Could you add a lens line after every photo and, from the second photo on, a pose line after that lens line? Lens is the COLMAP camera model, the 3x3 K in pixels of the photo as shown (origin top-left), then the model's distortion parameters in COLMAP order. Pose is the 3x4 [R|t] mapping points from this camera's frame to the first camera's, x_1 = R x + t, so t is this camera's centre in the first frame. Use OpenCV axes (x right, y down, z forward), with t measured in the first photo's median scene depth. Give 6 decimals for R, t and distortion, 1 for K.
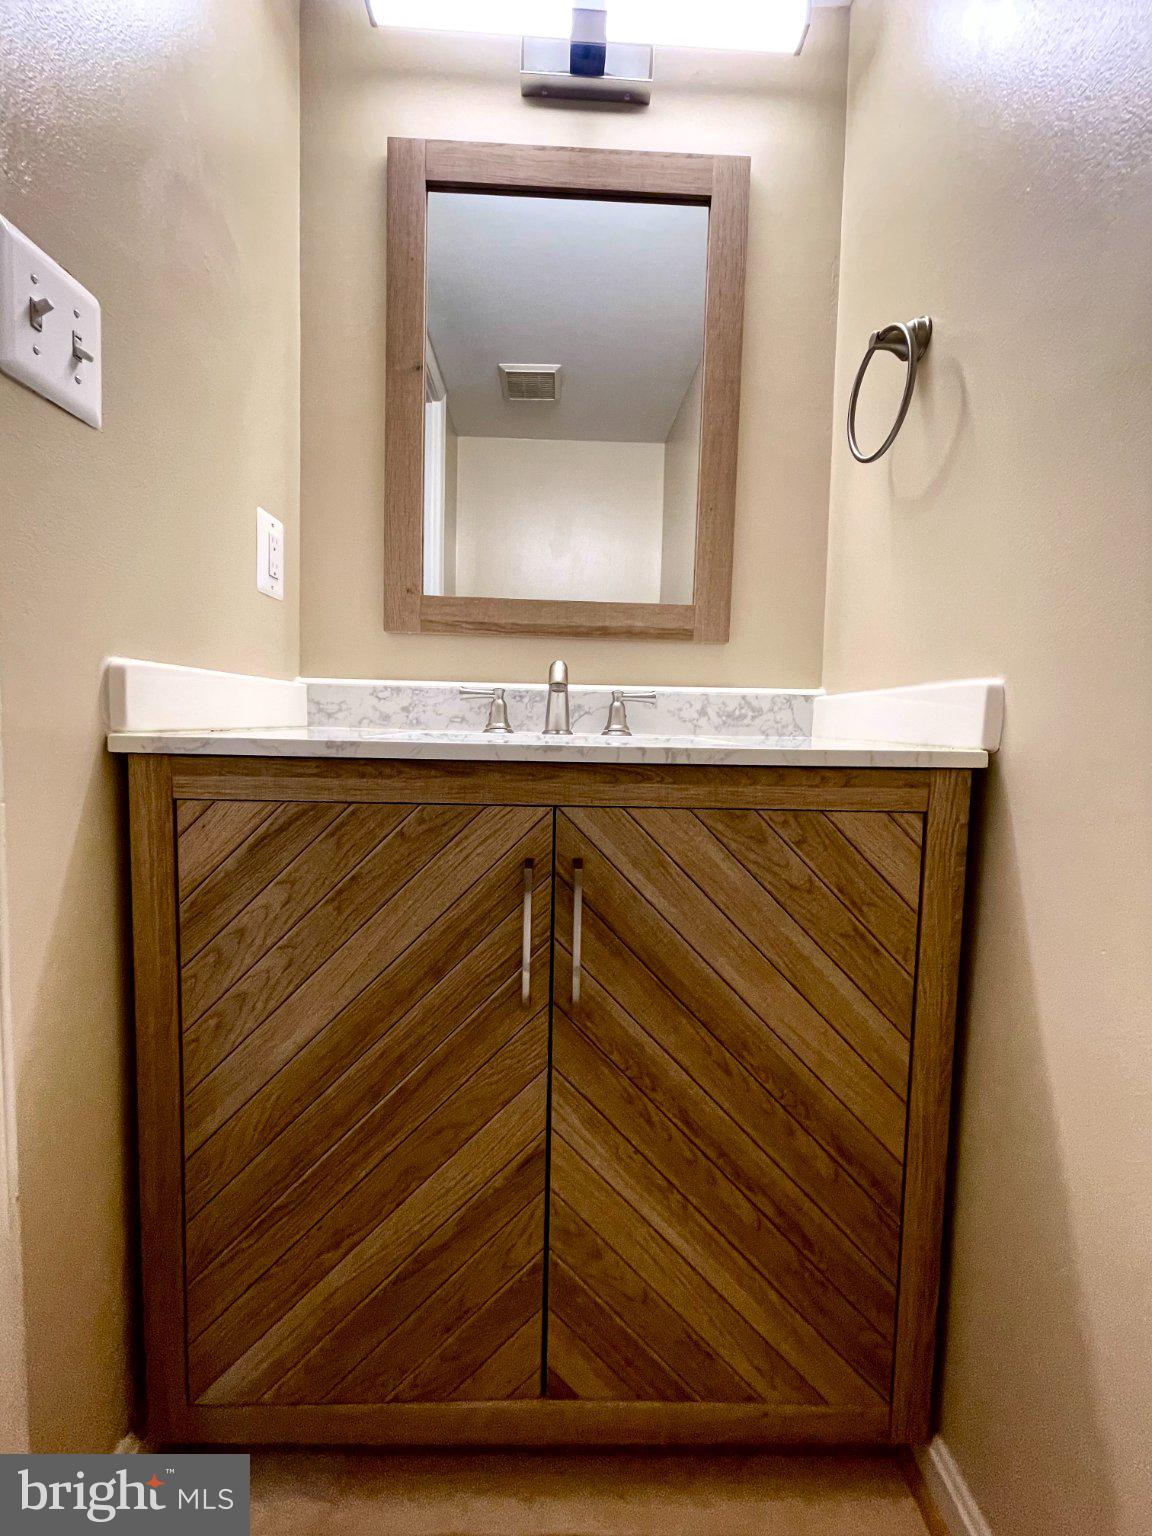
lens RADIAL K [[622.4, 0, 578.0], [0, 622.4, 763.4], [0, 0, 1]] dist [0.002514, 0.000402]
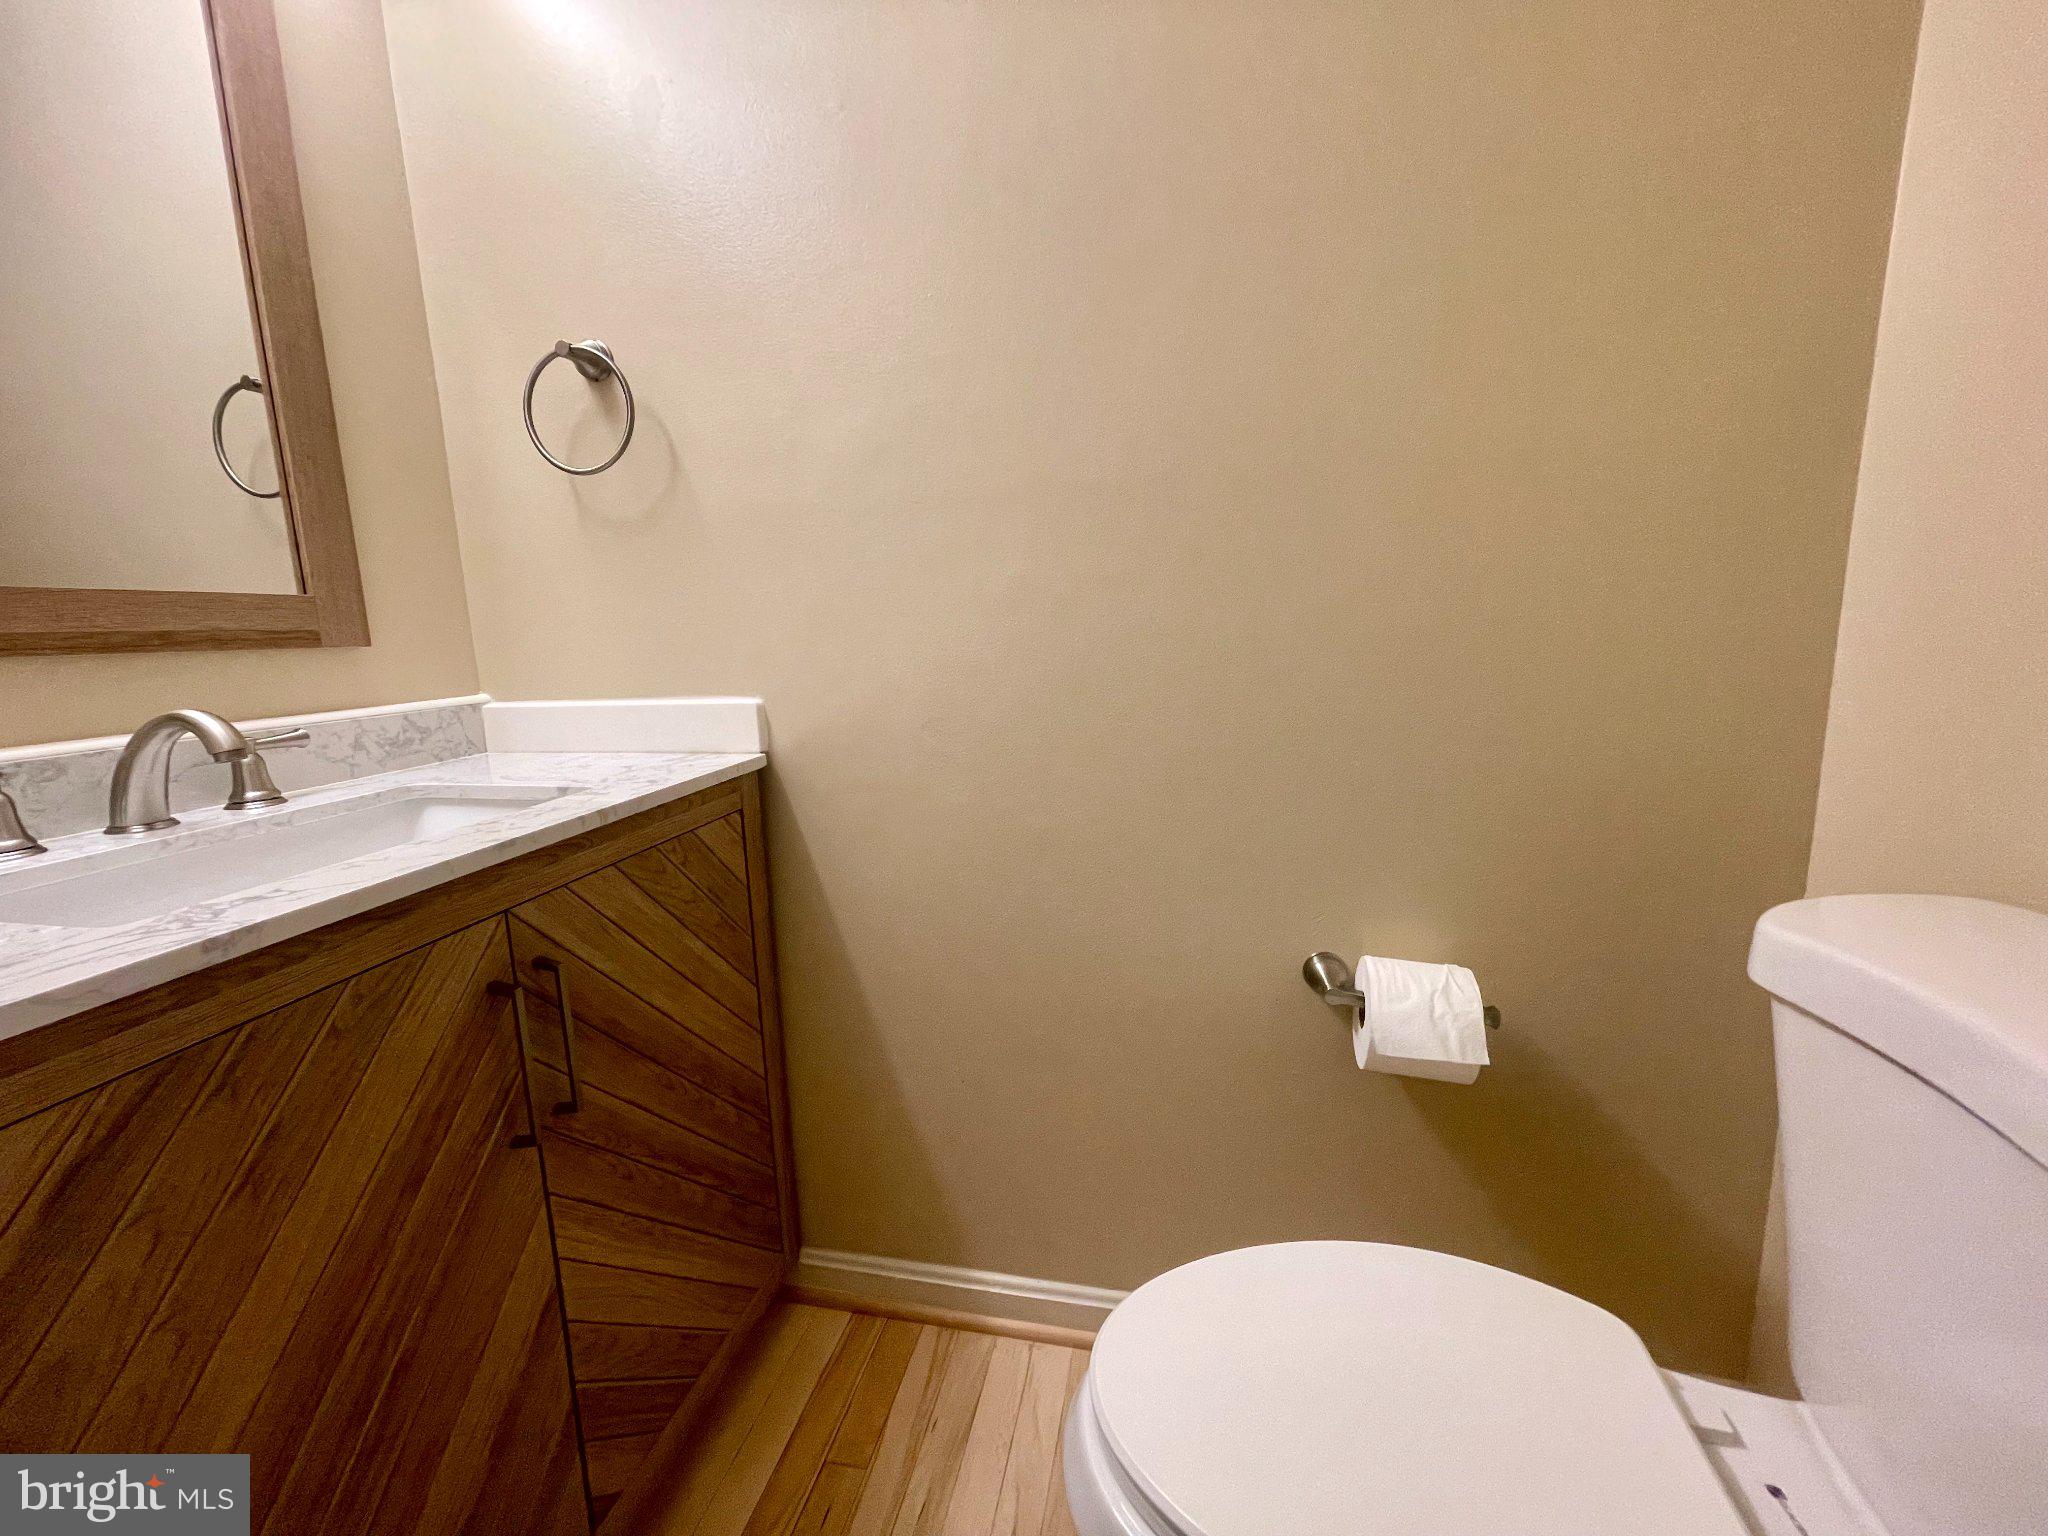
lens RADIAL K [[829.9, 0, 1015.9], [0, 829.9, 774.2], [0, 0, 1]] dist [0.002514, 0.000402]
pose [[0.224991, -0.204774, 0.952600, -0.877022], [0.101536, 0.977271, 0.186096, -0.239927], [-0.969056, 0.054853, 0.240669, 0.049914]]
